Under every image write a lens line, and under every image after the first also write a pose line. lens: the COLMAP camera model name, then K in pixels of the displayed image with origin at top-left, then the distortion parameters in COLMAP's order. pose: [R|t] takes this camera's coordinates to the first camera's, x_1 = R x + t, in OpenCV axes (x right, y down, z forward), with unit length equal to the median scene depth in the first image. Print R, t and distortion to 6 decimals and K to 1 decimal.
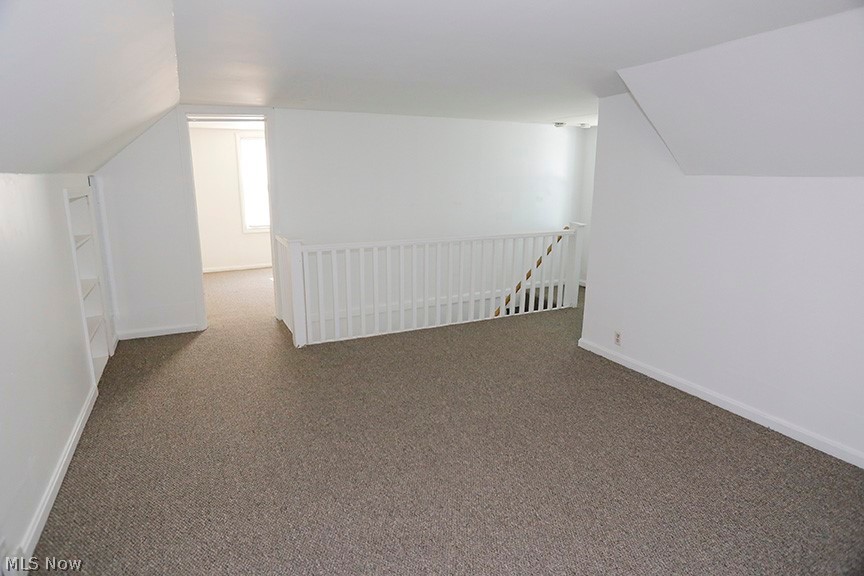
lens RADIAL K [[485.0, 0, 426.1], [0, 485.0, 287.5], [0, 0, 1]] dist [-0.031261, -0.000102]
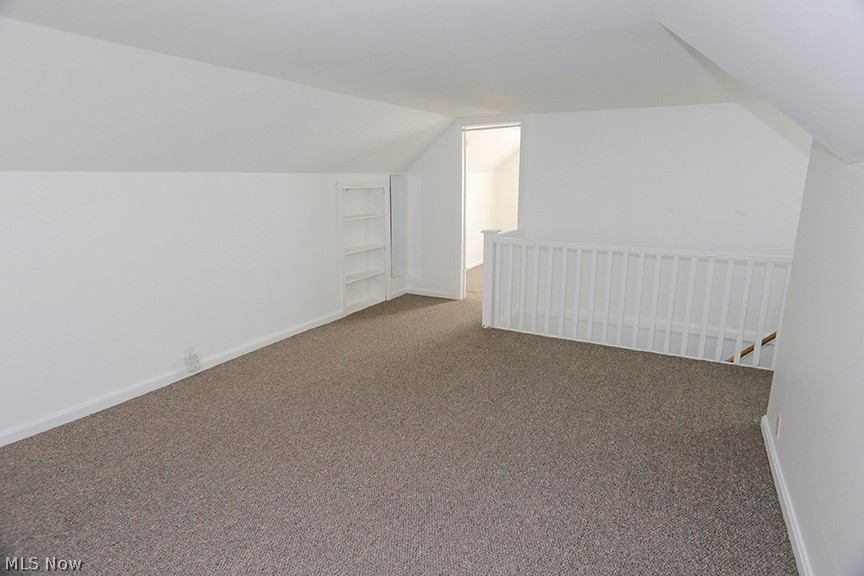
lens RADIAL K [[485.0, 0, 426.1], [0, 485.0, 287.5], [0, 0, 1]] dist [-0.031261, -0.000102]
pose [[0.579181, 0.179422, -0.795209, 0.510965], [-0.174881, 0.980114, 0.093769, -0.046631], [0.796219, 0.084758, 0.599041, 0.194415]]
